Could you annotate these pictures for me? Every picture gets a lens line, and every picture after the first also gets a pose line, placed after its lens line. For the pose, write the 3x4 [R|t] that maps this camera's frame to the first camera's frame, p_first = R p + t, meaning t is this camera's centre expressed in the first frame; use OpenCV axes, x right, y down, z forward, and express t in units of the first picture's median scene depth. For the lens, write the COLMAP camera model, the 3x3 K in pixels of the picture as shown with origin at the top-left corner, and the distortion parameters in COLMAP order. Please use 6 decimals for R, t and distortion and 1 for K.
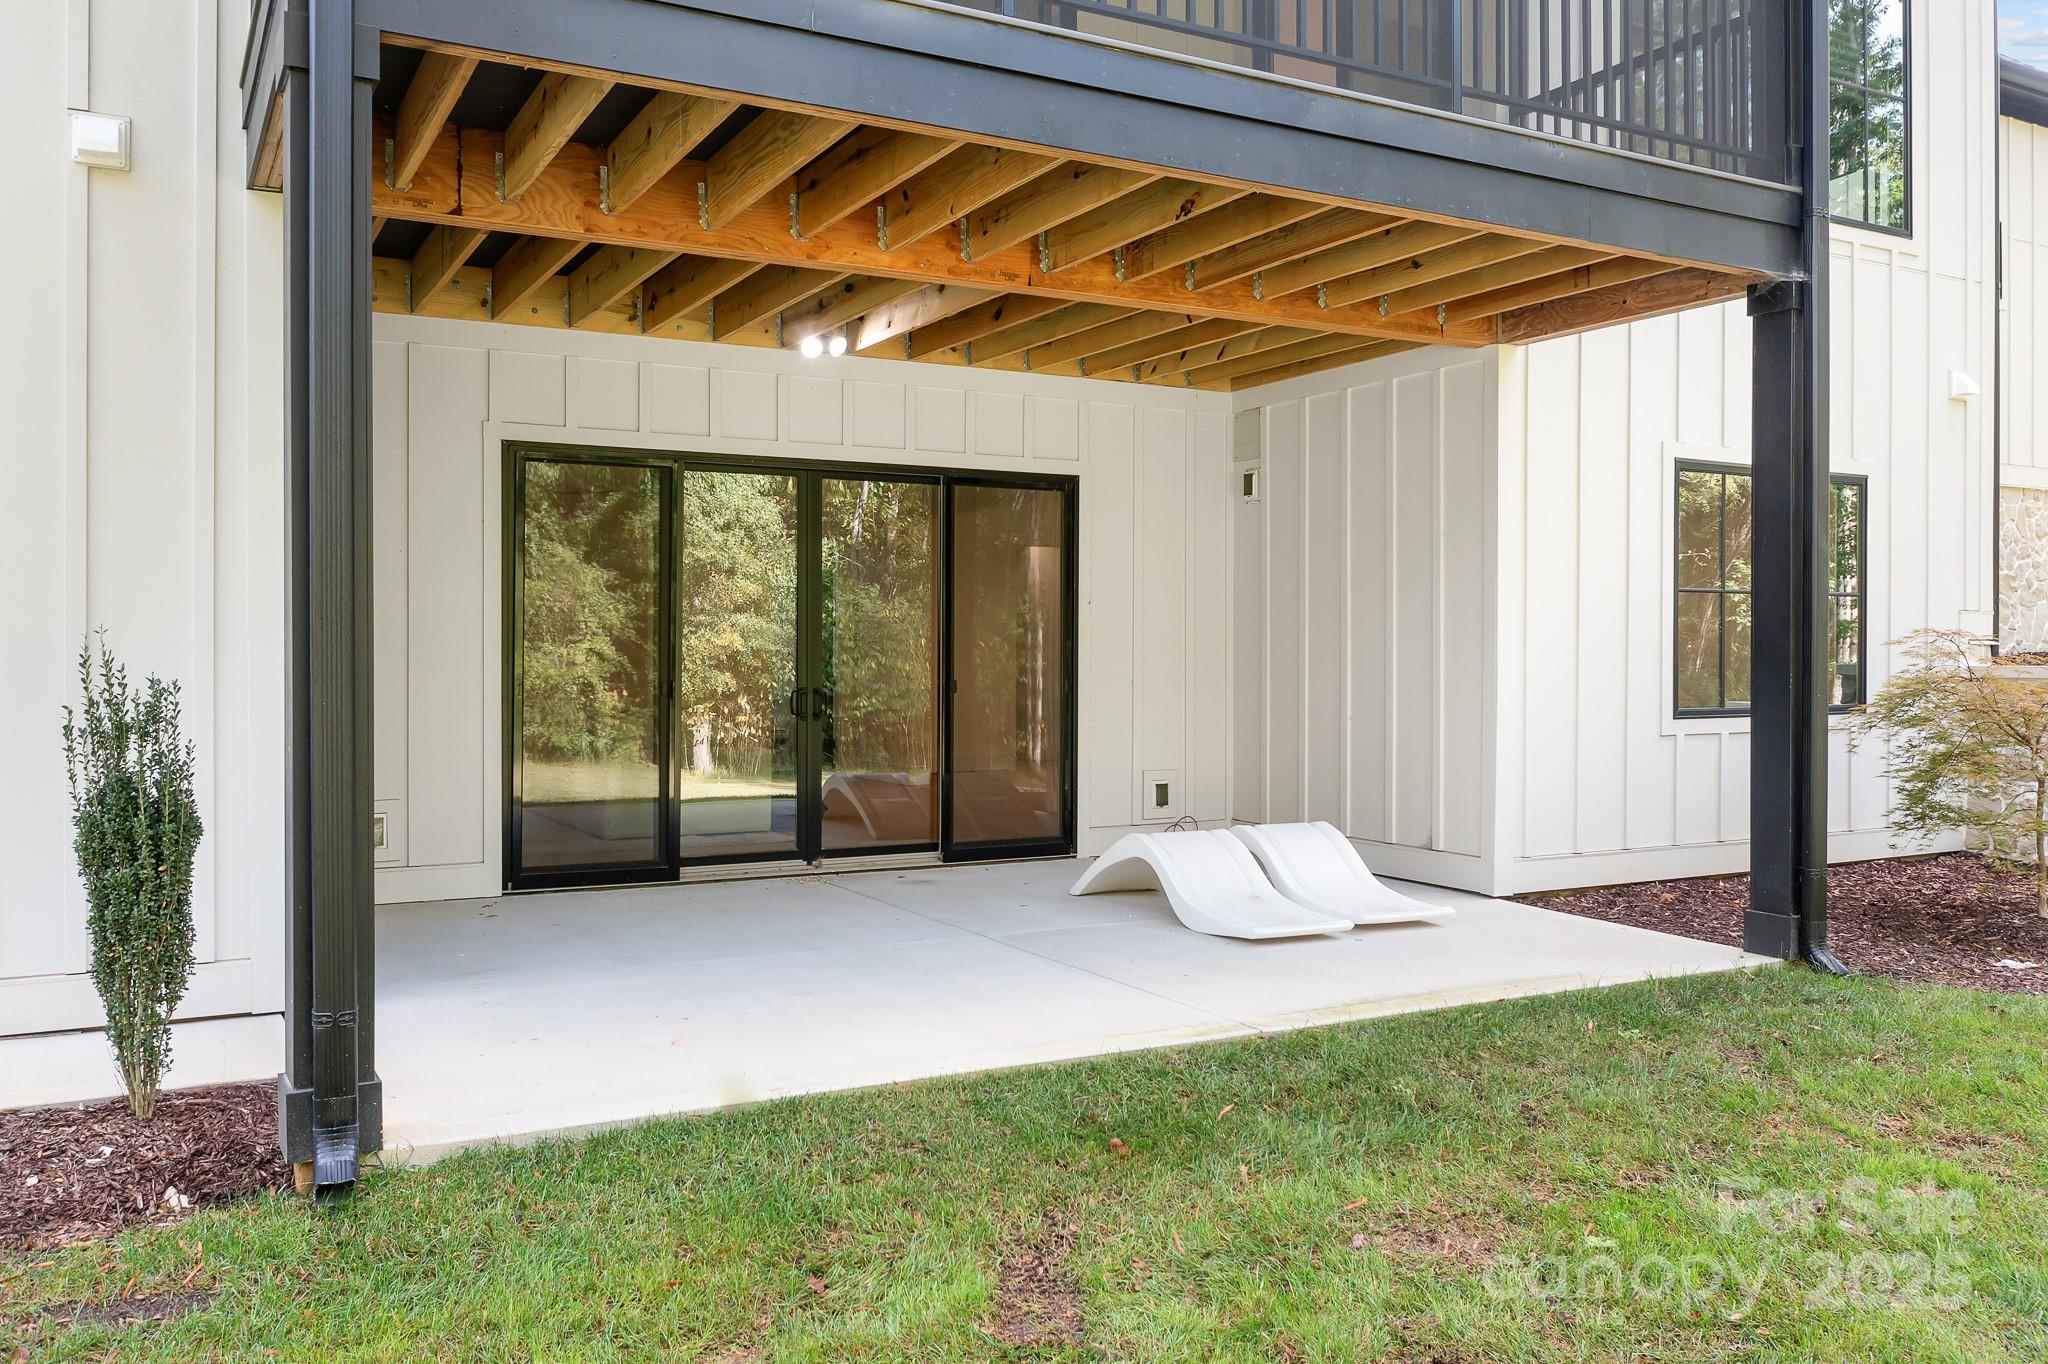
lens RADIAL K [[1617.3, 0, 1024.0], [0, 1617.3, 682.0], [0, 0, 1]] dist [-0.017898, -0.002797]
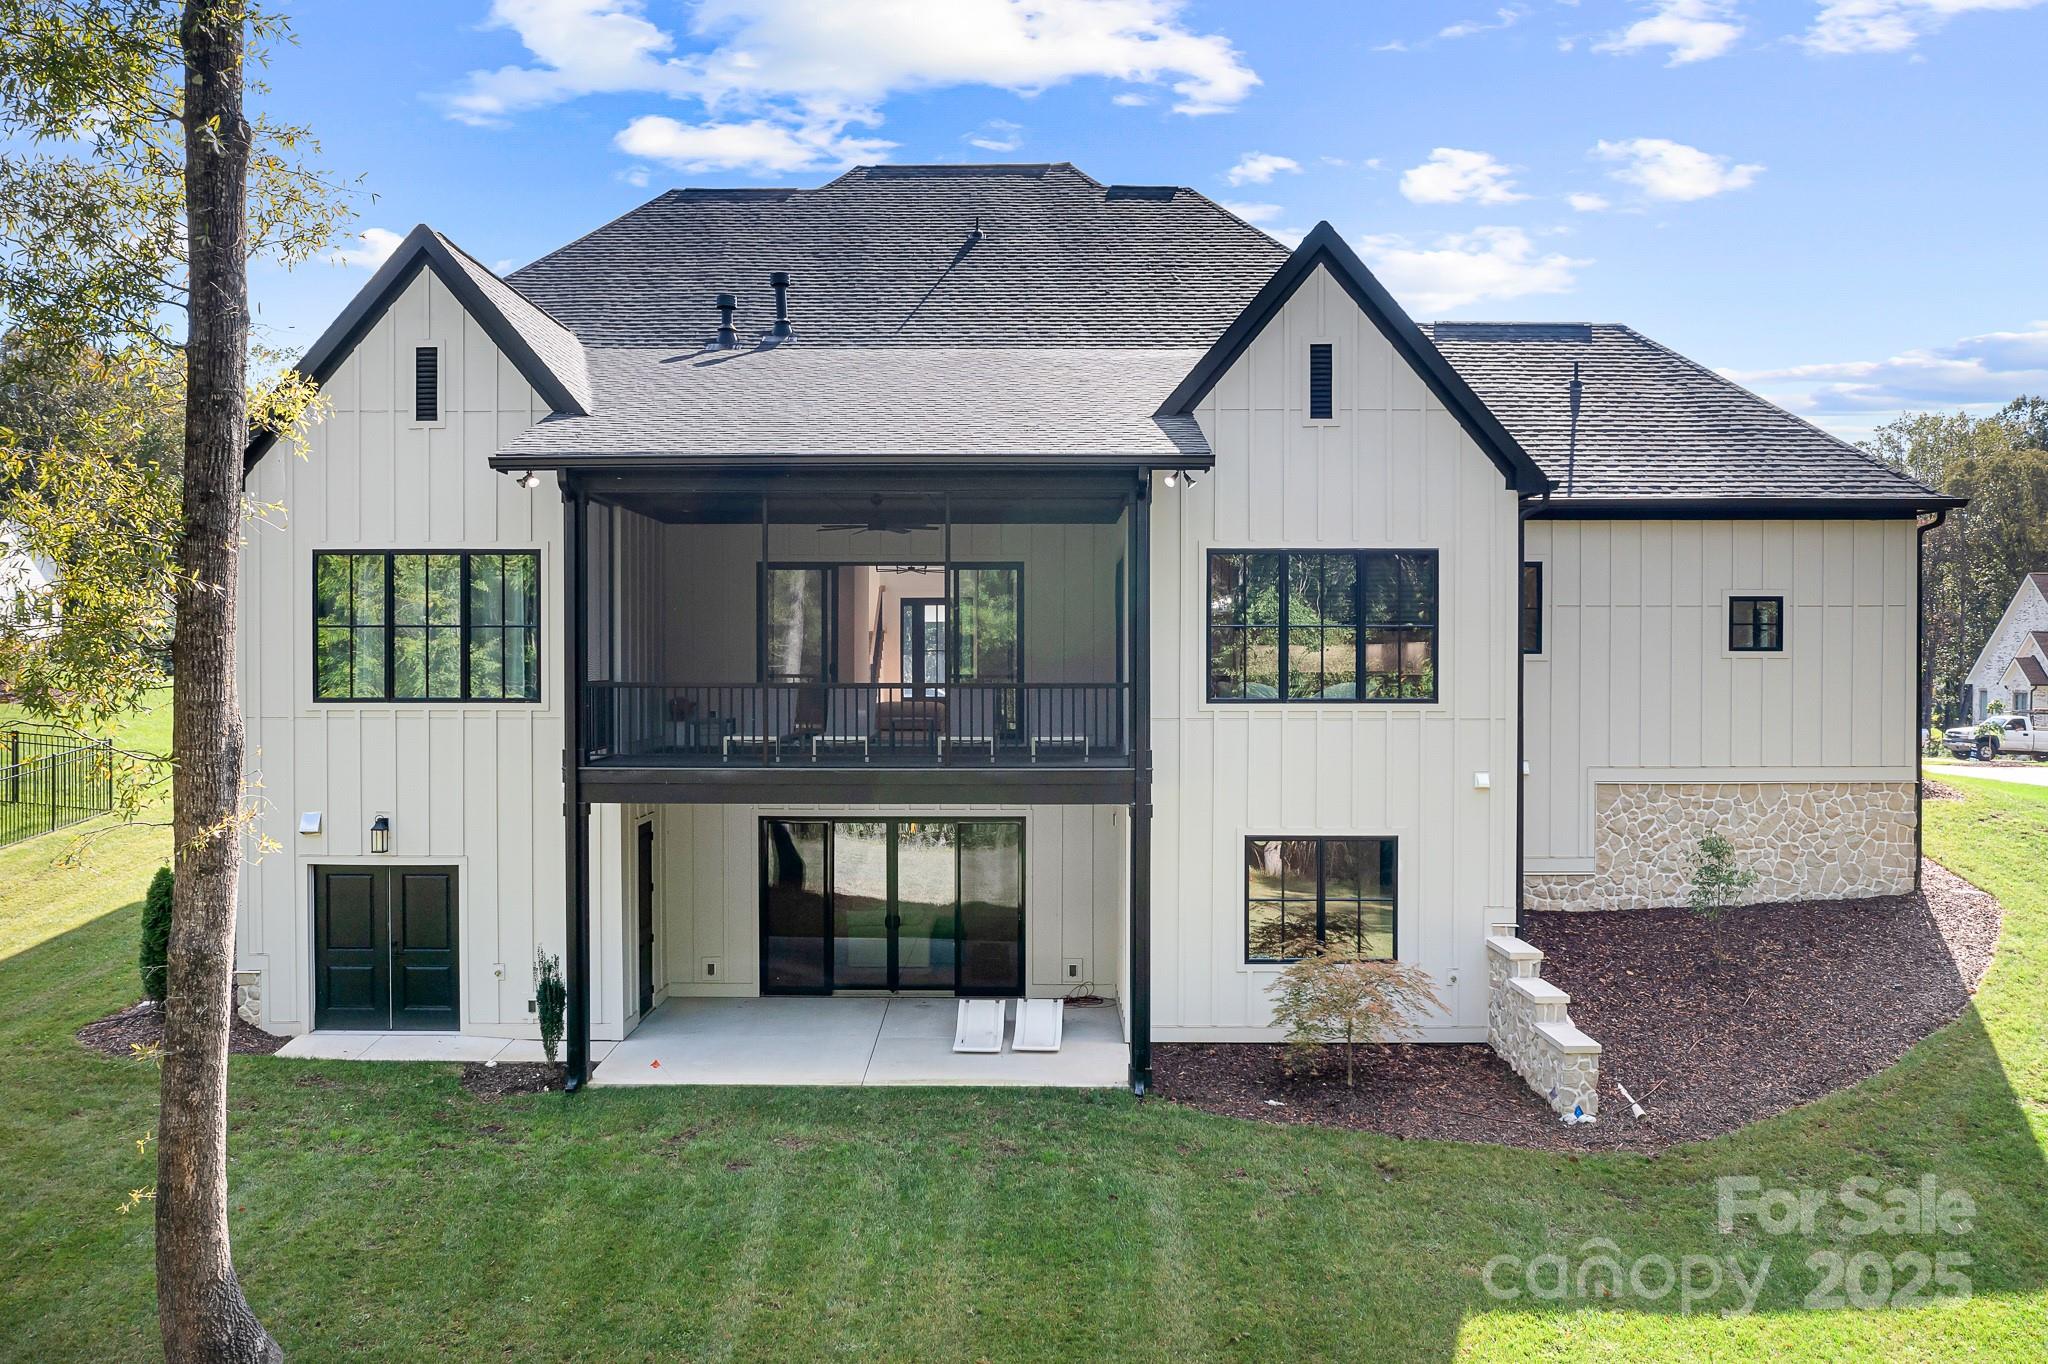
lens RADIAL K [[1657.4, 0, 1024.0], [0, 1657.4, 682.0], [0, 0, 1]] dist [-0.020123, 0.000071]
pose [[0.871497, 0.009200, -0.490314, 2.294281], [-0.007919, 0.999958, 0.004688, -0.659169], [0.490337, -0.000202, 0.871533, -1.837527]]
